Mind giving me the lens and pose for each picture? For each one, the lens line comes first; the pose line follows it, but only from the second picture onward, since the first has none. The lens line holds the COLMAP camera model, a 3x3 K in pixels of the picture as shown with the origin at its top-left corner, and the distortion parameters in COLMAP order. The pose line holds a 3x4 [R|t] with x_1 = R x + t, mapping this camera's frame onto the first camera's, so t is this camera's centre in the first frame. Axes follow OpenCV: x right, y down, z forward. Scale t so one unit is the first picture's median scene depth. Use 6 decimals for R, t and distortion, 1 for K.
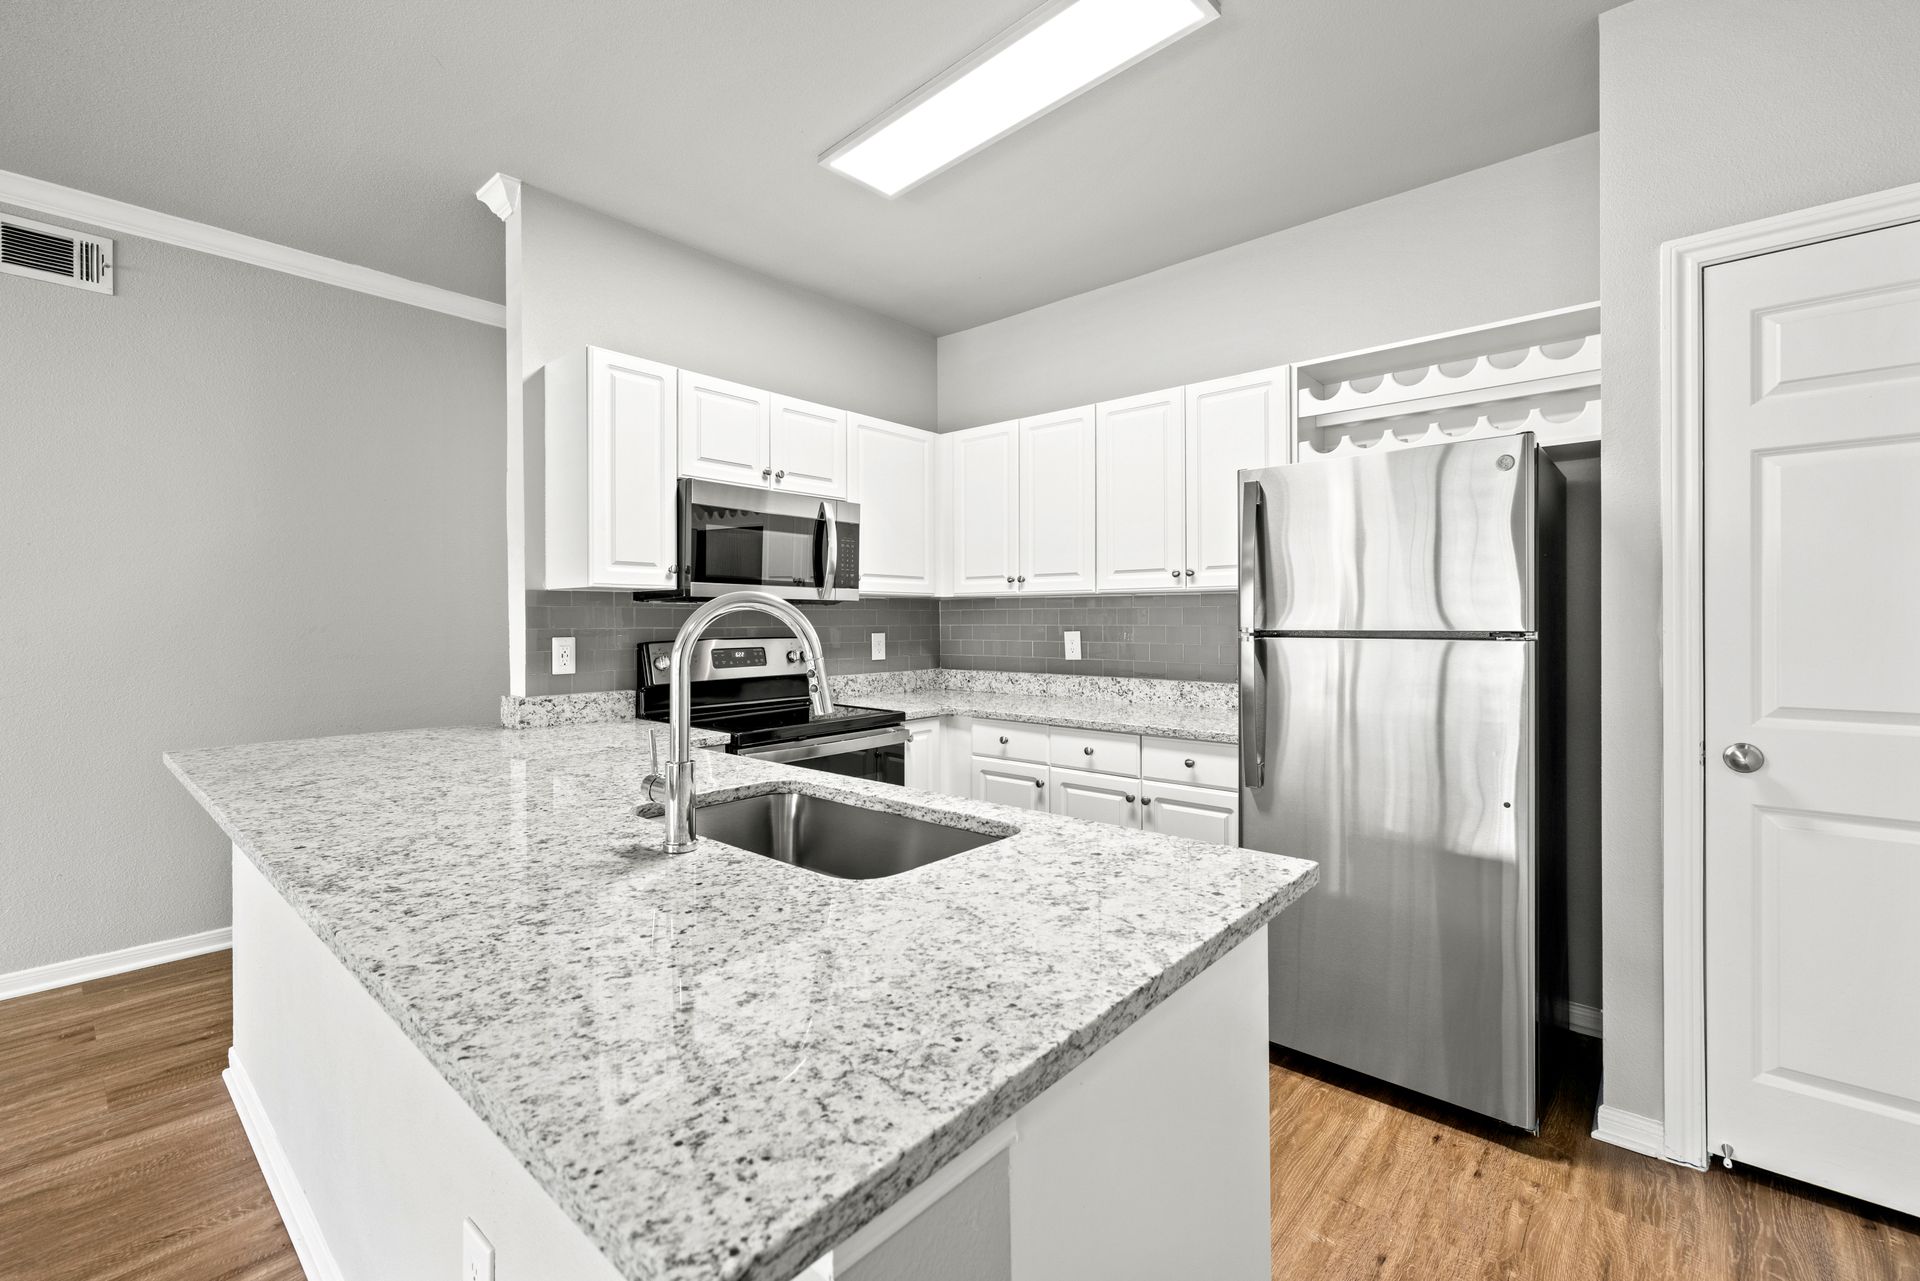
lens RADIAL K [[804.3, 0, 964.2], [0, 804.3, 620.3], [0, 0, 1]] dist [0.001316, 0.000207]
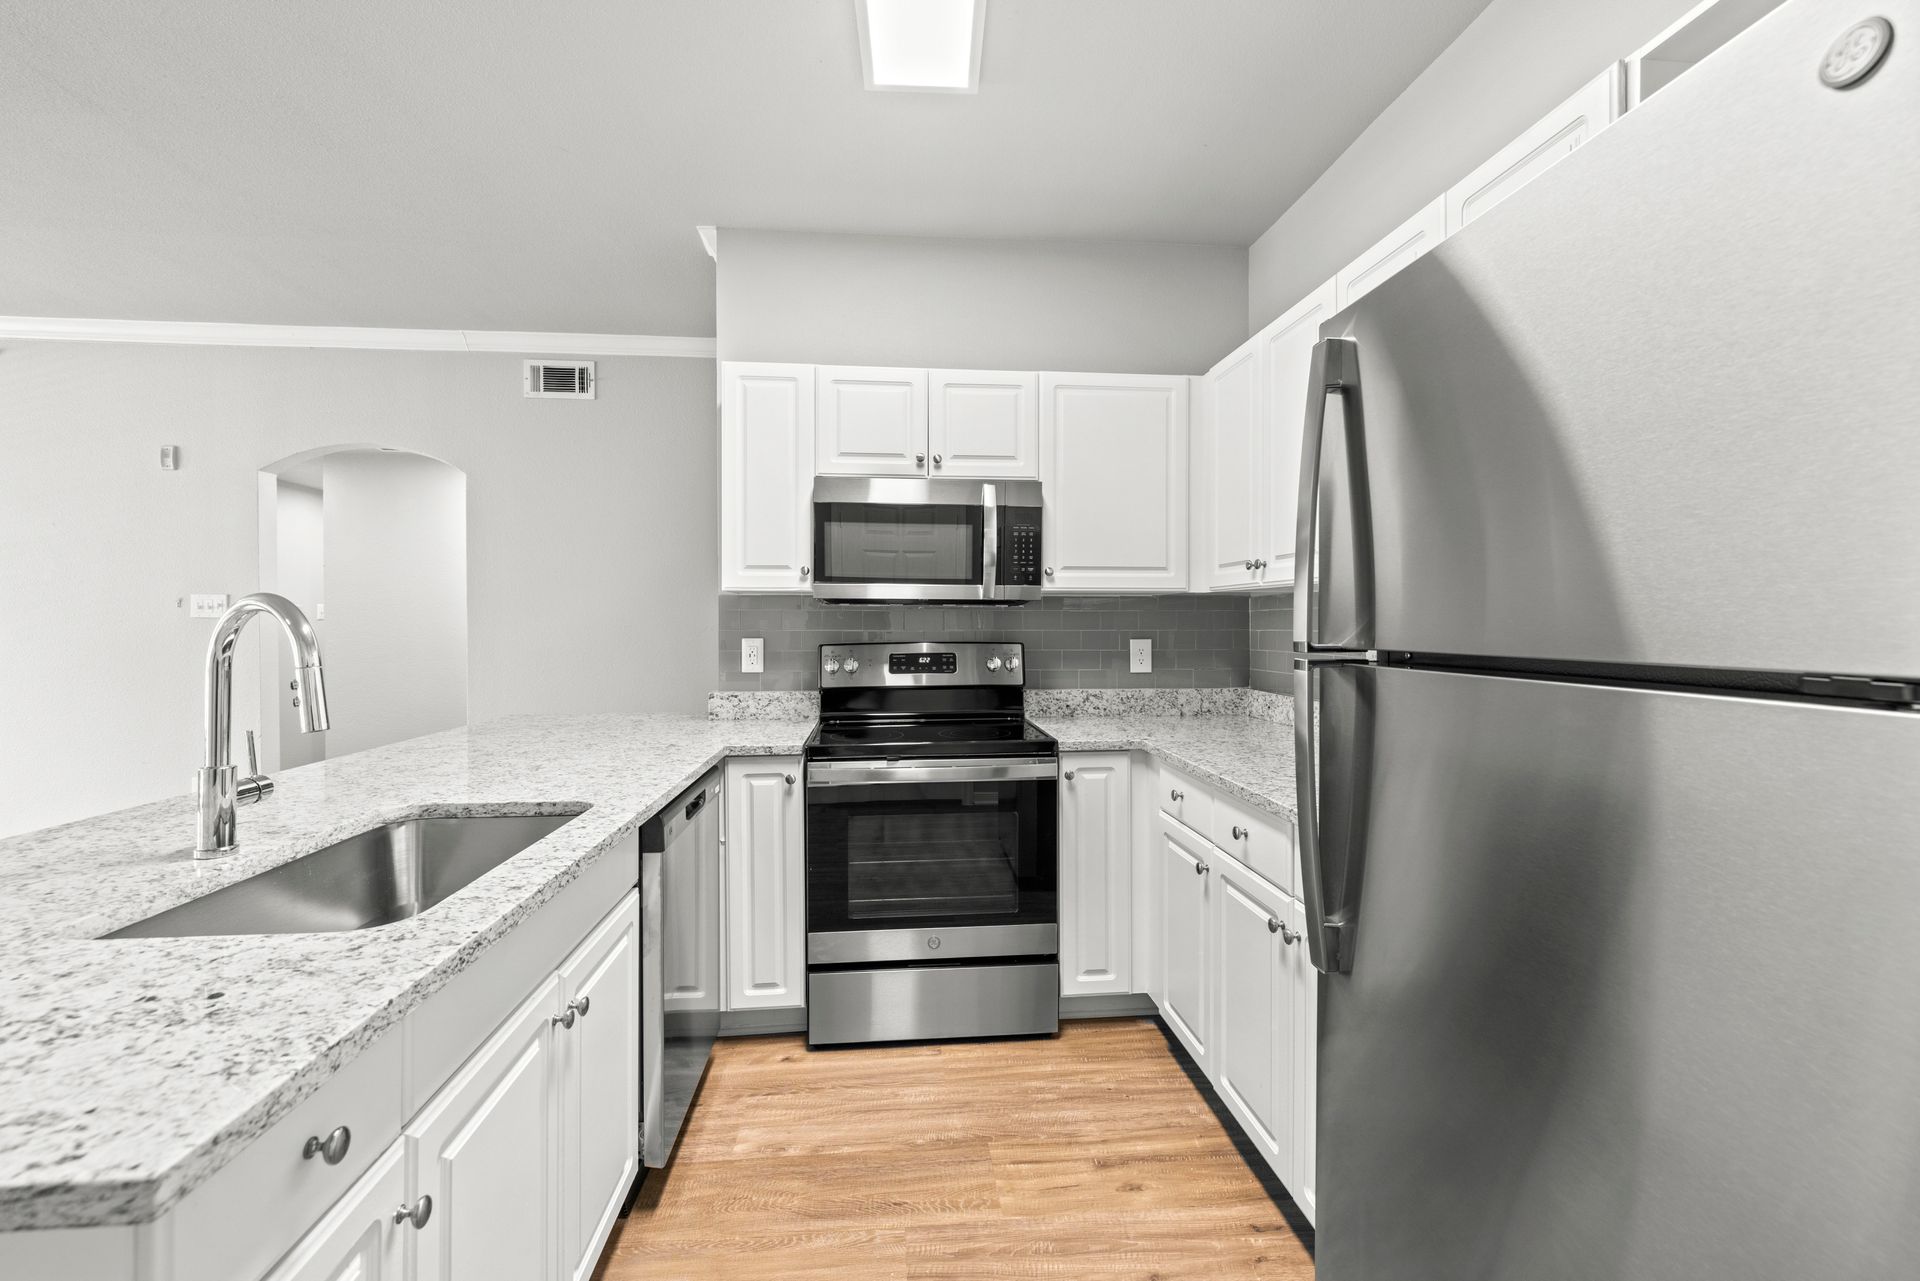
lens RADIAL K [[803.0, 0, 955.2], [0, 803.0, 626.3], [0, 0, 1]] dist [0.001337, -0.000176]
pose [[0.724560, 0.005818, -0.689187, 0.426648], [-0.002933, 0.999981, 0.005358, -0.001494], [0.689206, -0.001861, 0.724564, 0.396380]]
